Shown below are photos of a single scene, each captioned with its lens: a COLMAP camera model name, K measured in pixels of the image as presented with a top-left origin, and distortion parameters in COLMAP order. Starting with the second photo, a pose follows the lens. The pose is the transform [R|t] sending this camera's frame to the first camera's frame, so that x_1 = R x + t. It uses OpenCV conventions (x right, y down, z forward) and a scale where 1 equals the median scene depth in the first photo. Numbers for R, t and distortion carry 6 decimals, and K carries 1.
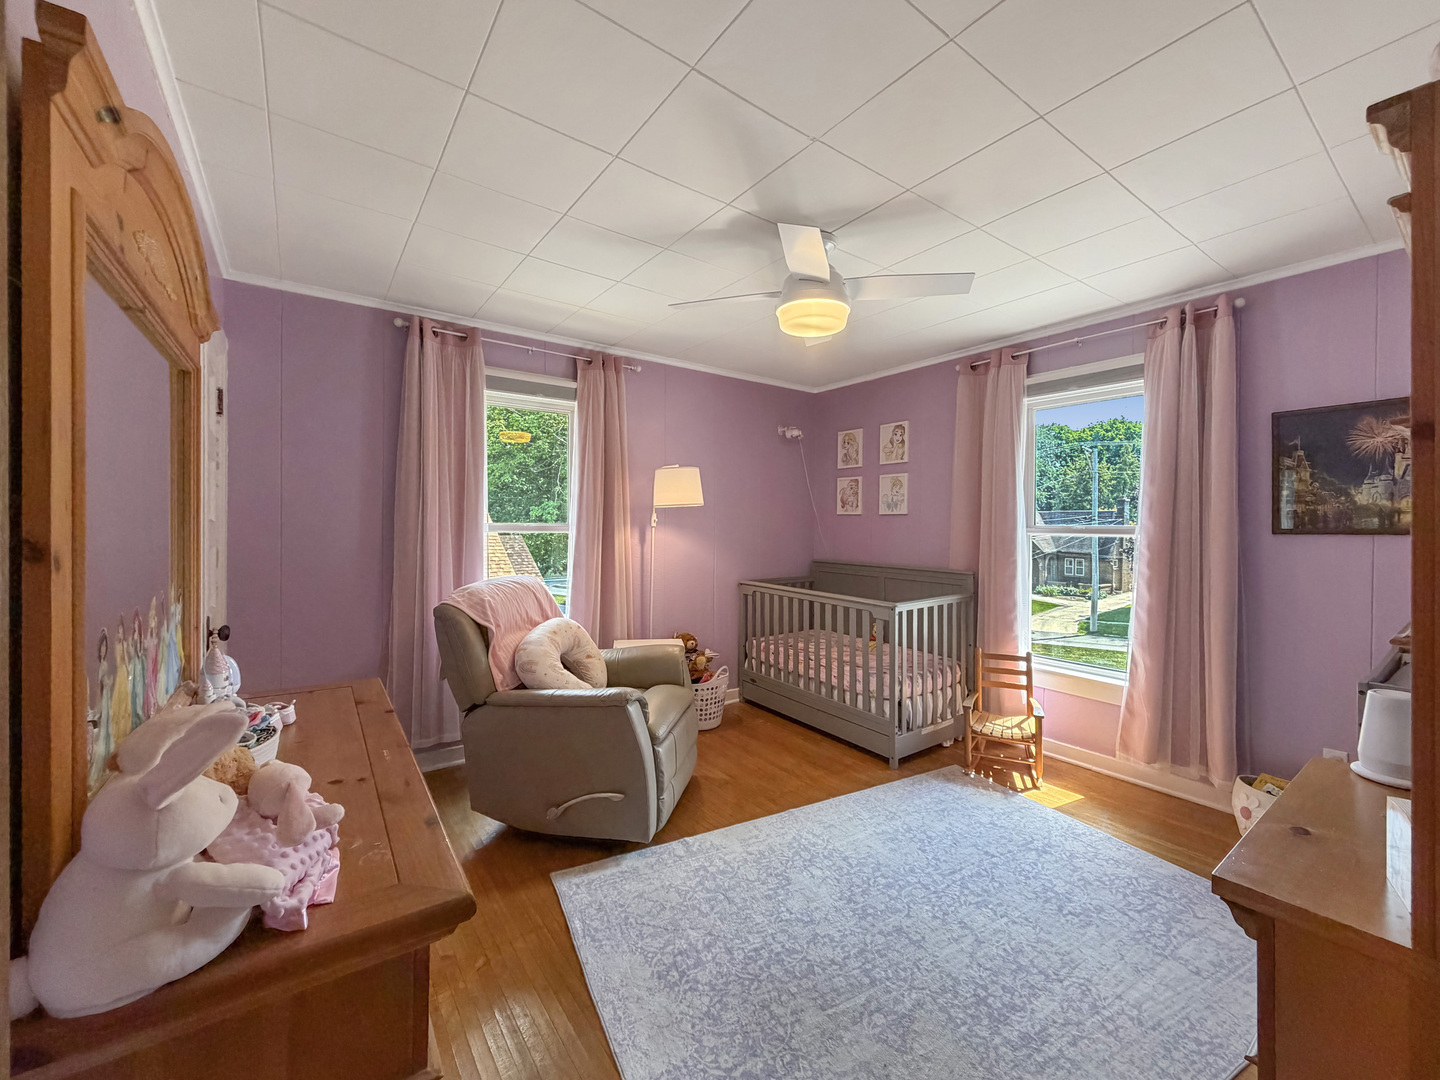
lens RADIAL K [[577.6, 0, 722.8], [0, 577.6, 519.6], [0, 0, 1]] dist [-0.000022, 0.000133]
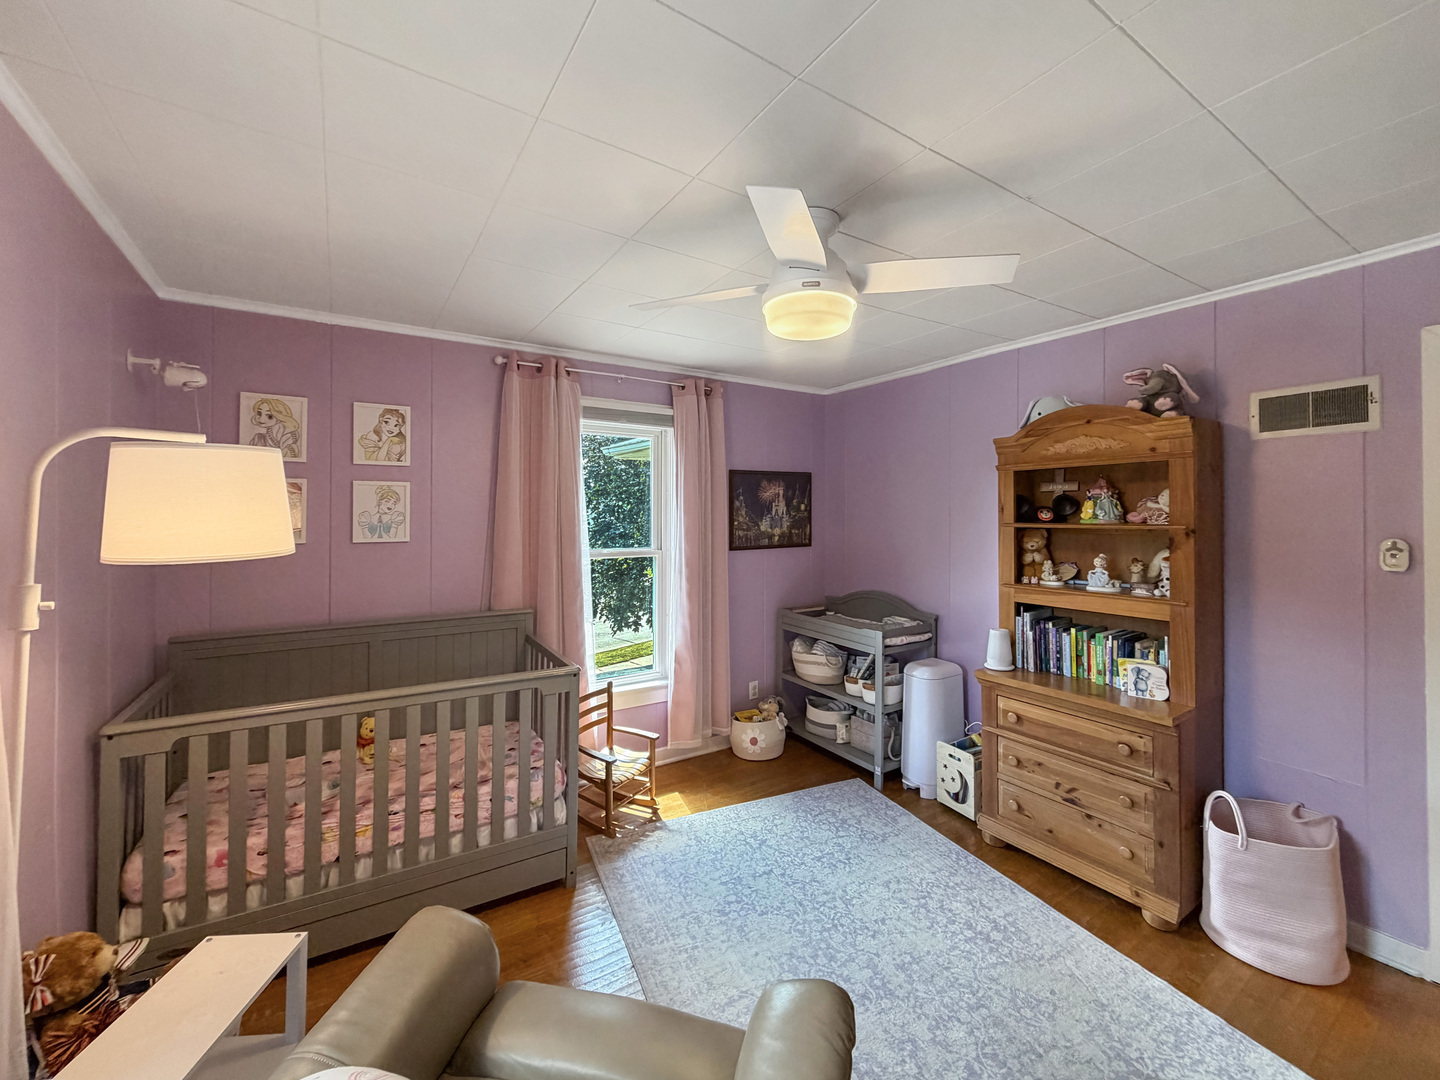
lens RADIAL K [[577.6, 0, 723.9], [0, 577.6, 514.4], [0, 0, 1]] dist [-0.000022, 0.000133]
pose [[0.069872, 0.003544, 0.997550, -0.437862], [-0.001759, 0.999993, -0.003429, -0.051524], [-0.997554, -0.001515, 0.069877, 0.737094]]
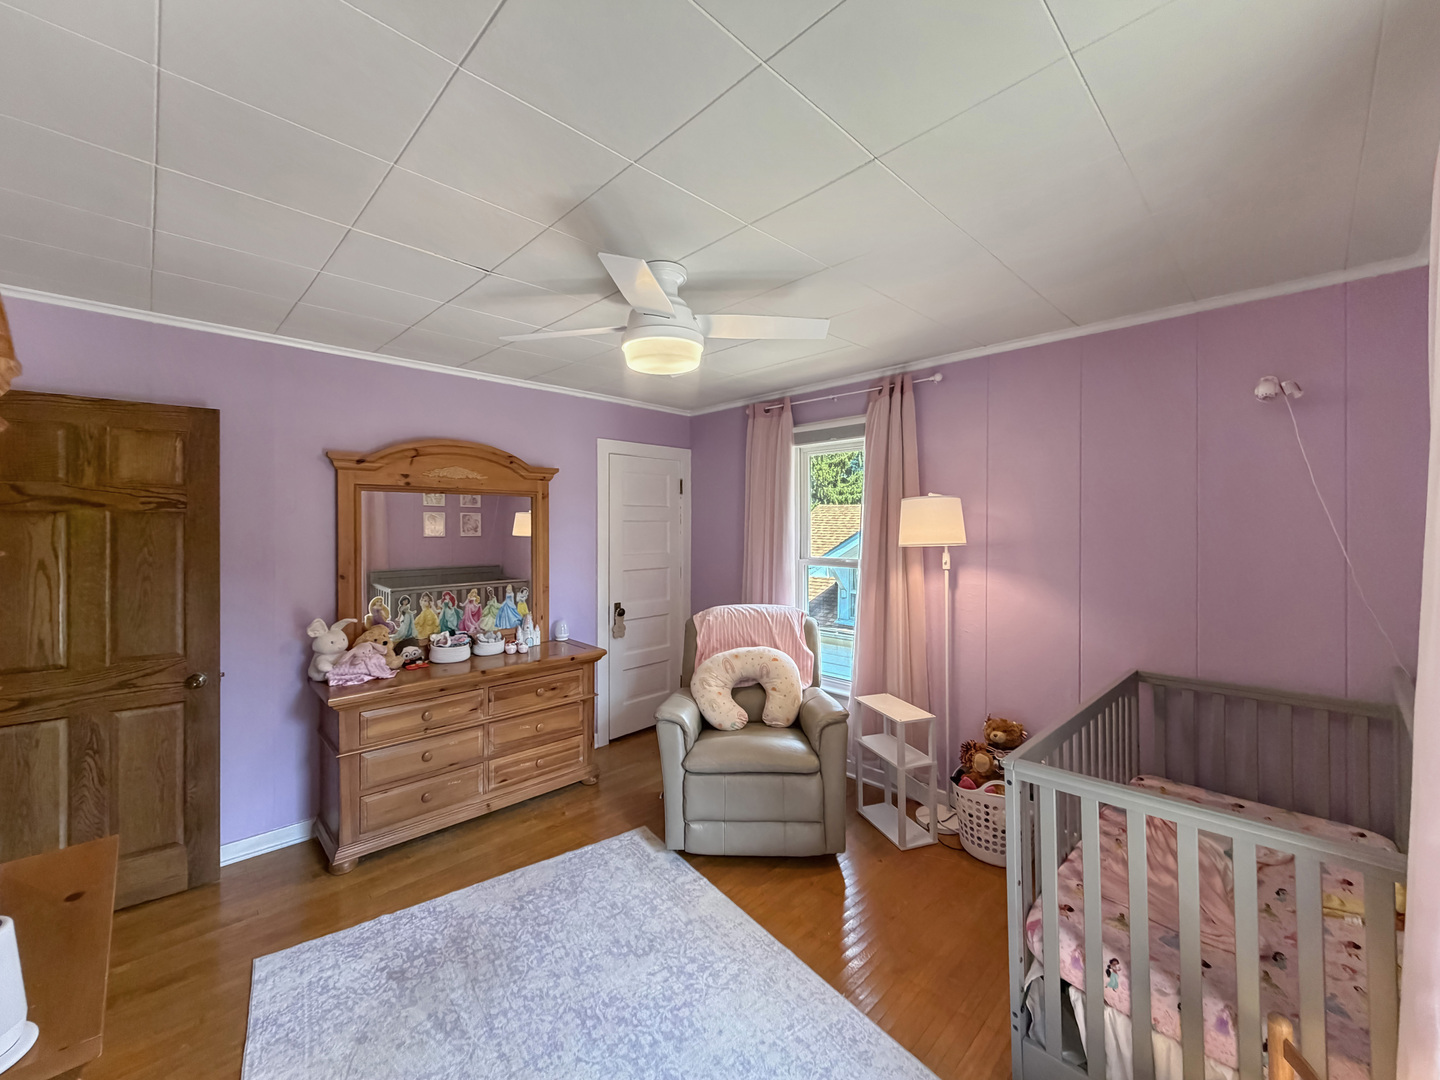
lens RADIAL K [[577.6, 0, 717.4], [0, 577.6, 526.6], [0, 0, 1]] dist [-0.000022, 0.000133]
pose [[0.148929, -0.007396, -0.988820, 0.732316], [0.008424, 0.999945, -0.006210, -0.053451], [0.988812, -0.007405, 0.148983, 0.664218]]
